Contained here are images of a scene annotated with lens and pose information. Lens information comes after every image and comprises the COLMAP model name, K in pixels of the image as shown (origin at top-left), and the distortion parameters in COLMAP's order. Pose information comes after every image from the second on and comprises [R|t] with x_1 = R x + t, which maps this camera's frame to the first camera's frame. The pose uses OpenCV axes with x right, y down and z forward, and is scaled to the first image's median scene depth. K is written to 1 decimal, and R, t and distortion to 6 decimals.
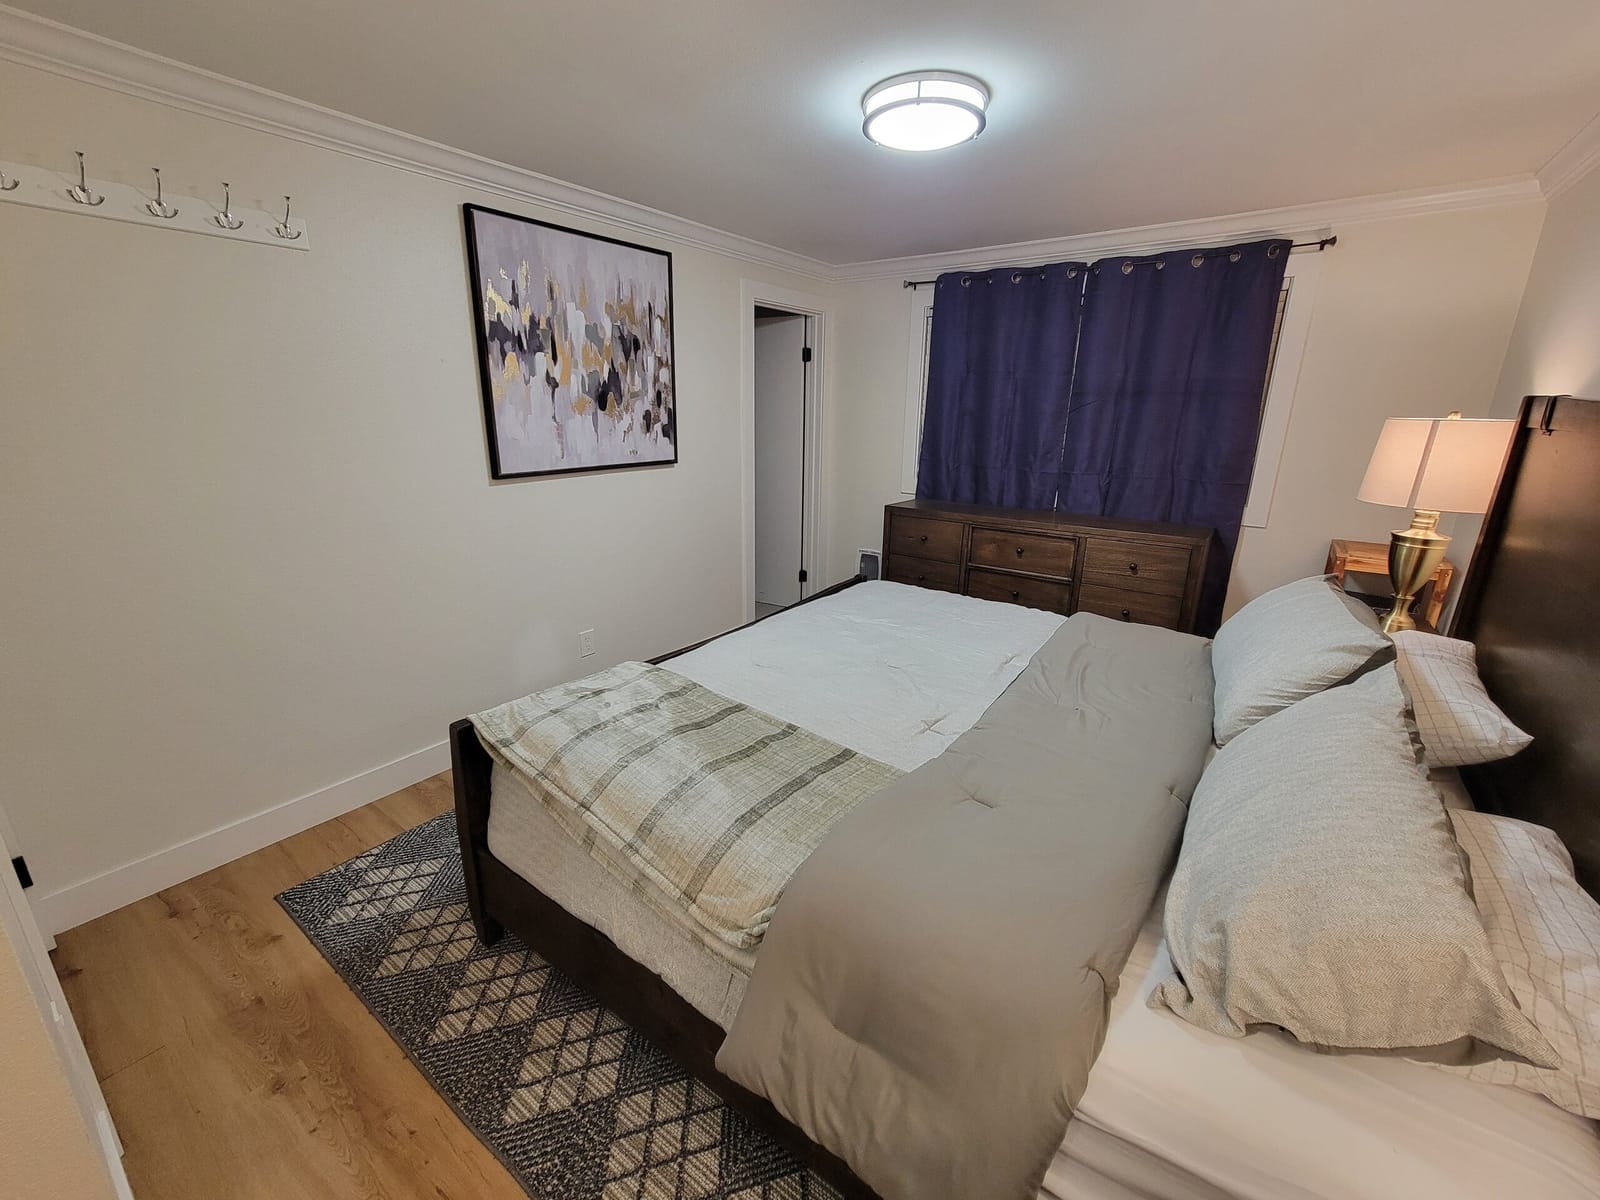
lens RADIAL K [[645.1, 0, 794.5], [0, 645.1, 593.7], [0, 0, 1]] dist [0.003099, 0.000717]
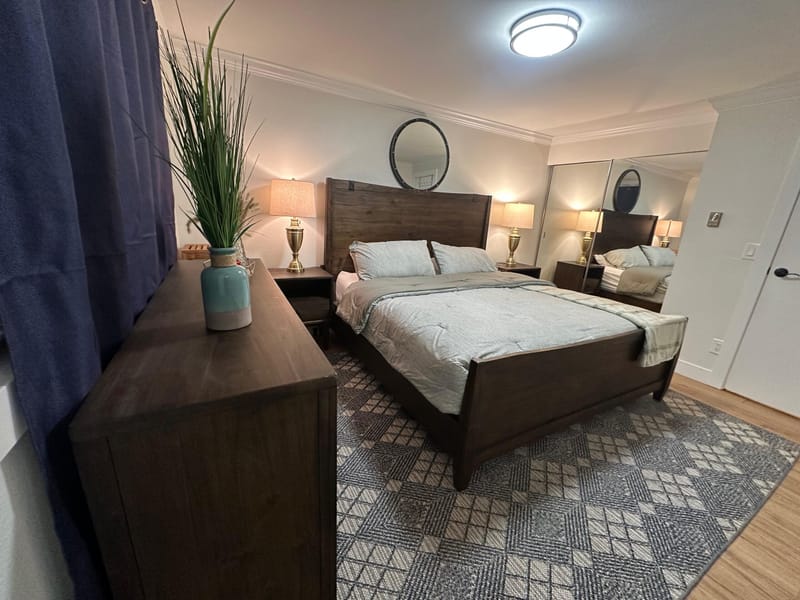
lens RADIAL K [[312.5, 0, 400.0], [0, 312.5, 300.0], [0, 0, 1]] dist [-0.000567, -0.000288]
pose [[-0.898148, -0.190147, 0.396452, 0.051797], [0.047775, 0.854116, 0.517884, -0.432422], [-0.437089, 0.484077, -0.758039, 1.746737]]
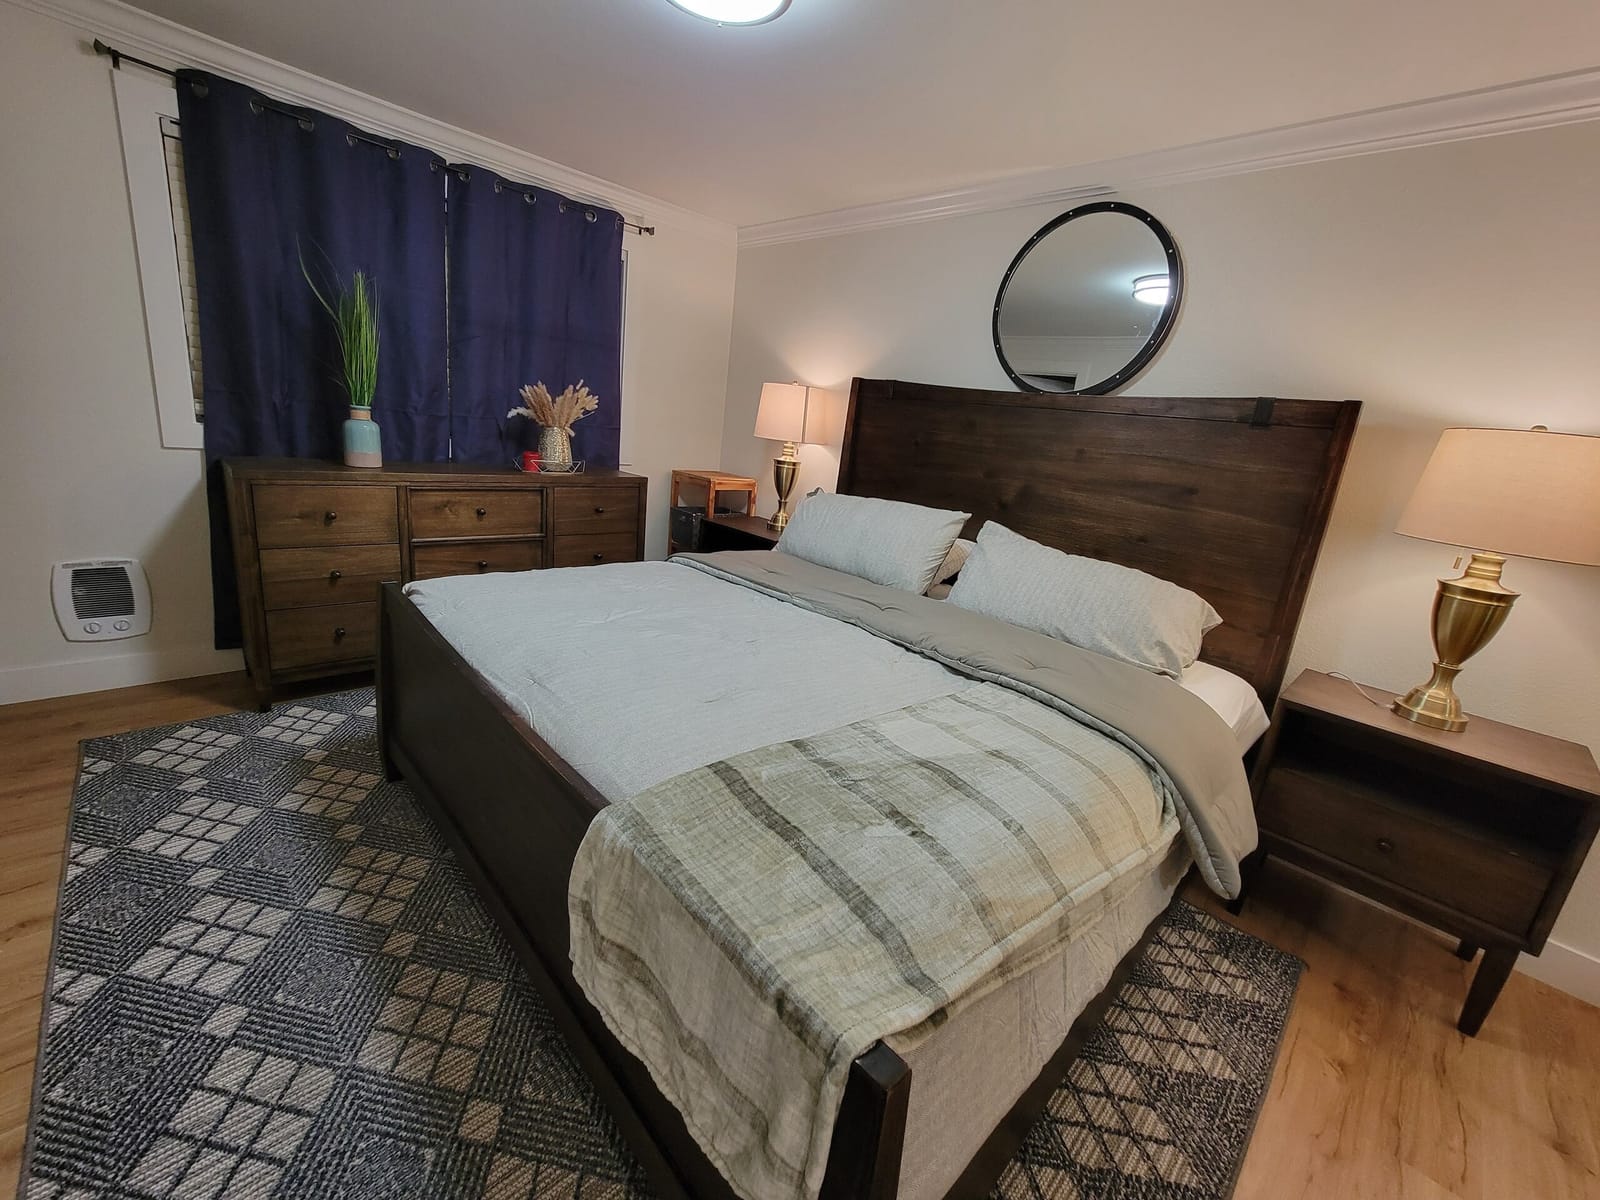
lens RADIAL K [[645.1, 0, 794.5], [0, 645.1, 593.7], [0, 0, 1]] dist [0.003099, 0.000717]
pose [[0.172695, -0.253964, 0.951671, -0.565937], [0.173114, 0.958974, 0.224499, -0.117797], [-0.969643, 0.125978, 0.209575, 0.640250]]
